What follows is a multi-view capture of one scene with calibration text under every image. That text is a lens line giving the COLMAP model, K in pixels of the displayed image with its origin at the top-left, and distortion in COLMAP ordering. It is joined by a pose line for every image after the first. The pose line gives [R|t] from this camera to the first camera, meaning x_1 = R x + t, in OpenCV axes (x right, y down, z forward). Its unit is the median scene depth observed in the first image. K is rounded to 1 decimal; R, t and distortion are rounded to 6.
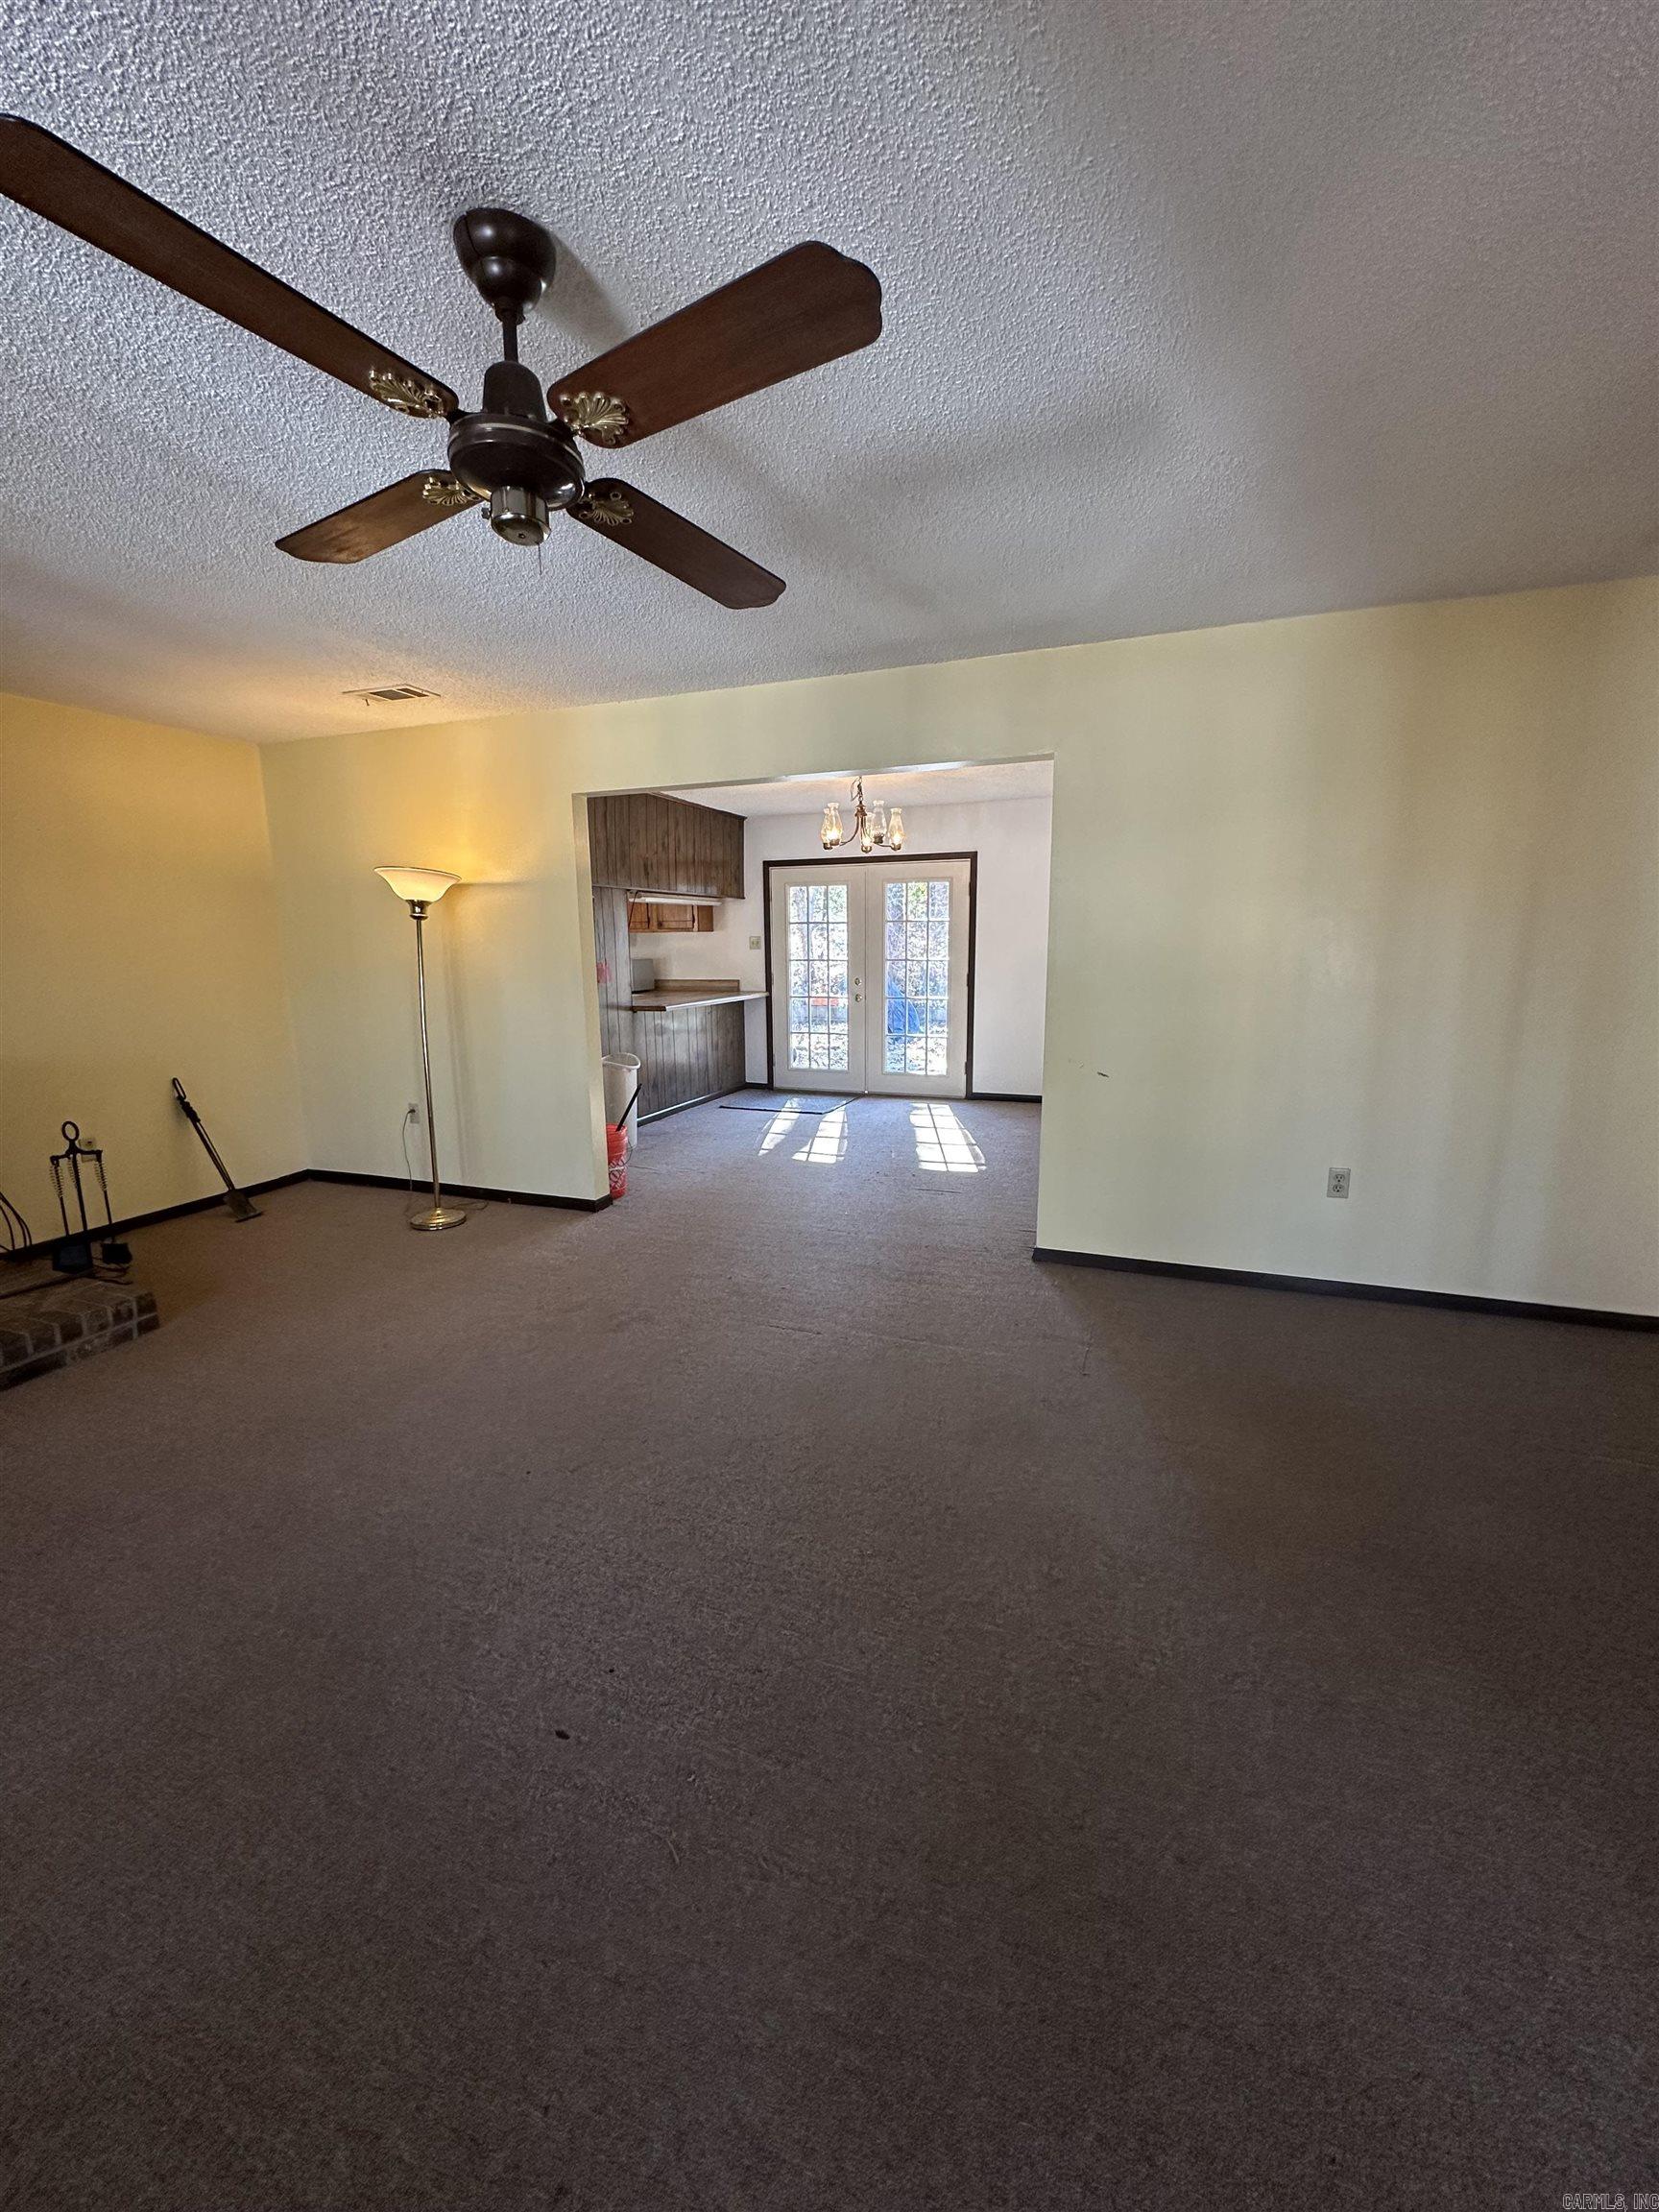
lens RADIAL K [[886.9, 0, 833.8], [0, 886.9, 1105.4], [0, 0, 1]] dist [0.000964, -0.000176]
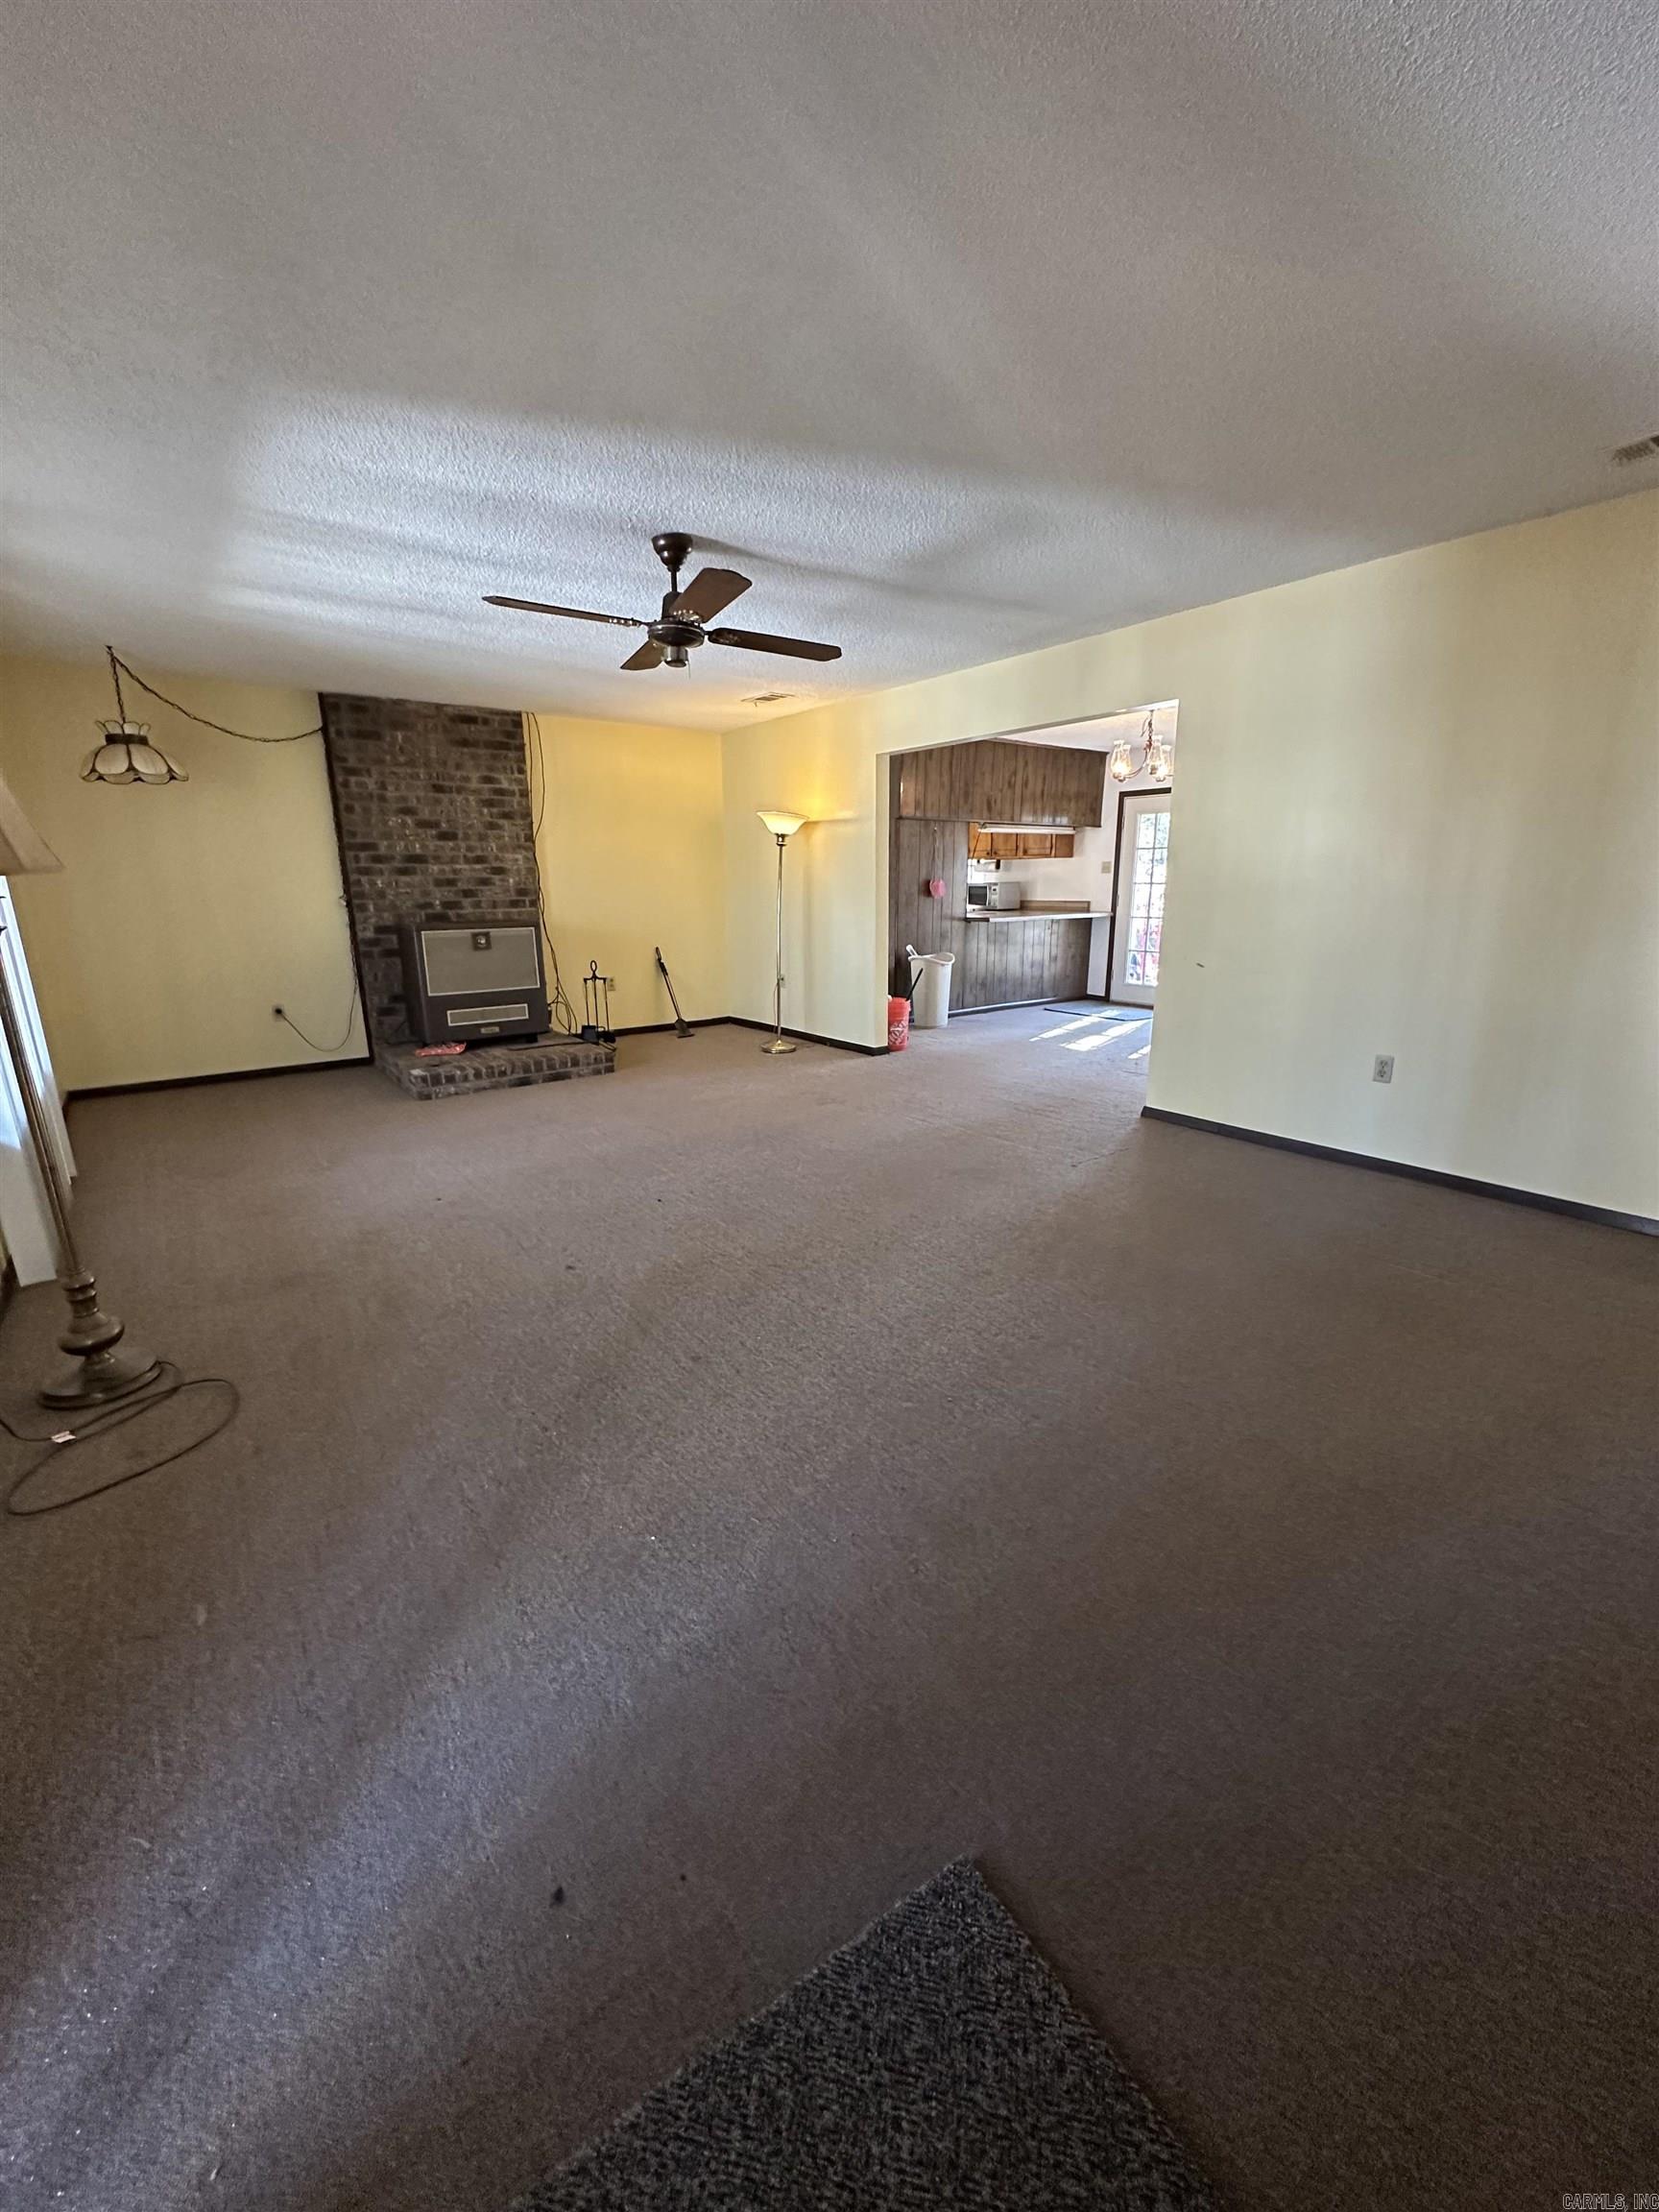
lens RADIAL K [[886.9, 0, 829.8], [0, 886.9, 1104.3], [0, 0, 1]] dist [0.000964, -0.000176]
pose [[0.847690, 0.133465, -0.513429, 0.280988], [-0.098187, 0.990586, 0.095392, 0.047262], [0.521326, -0.030451, 0.852814, -0.166728]]
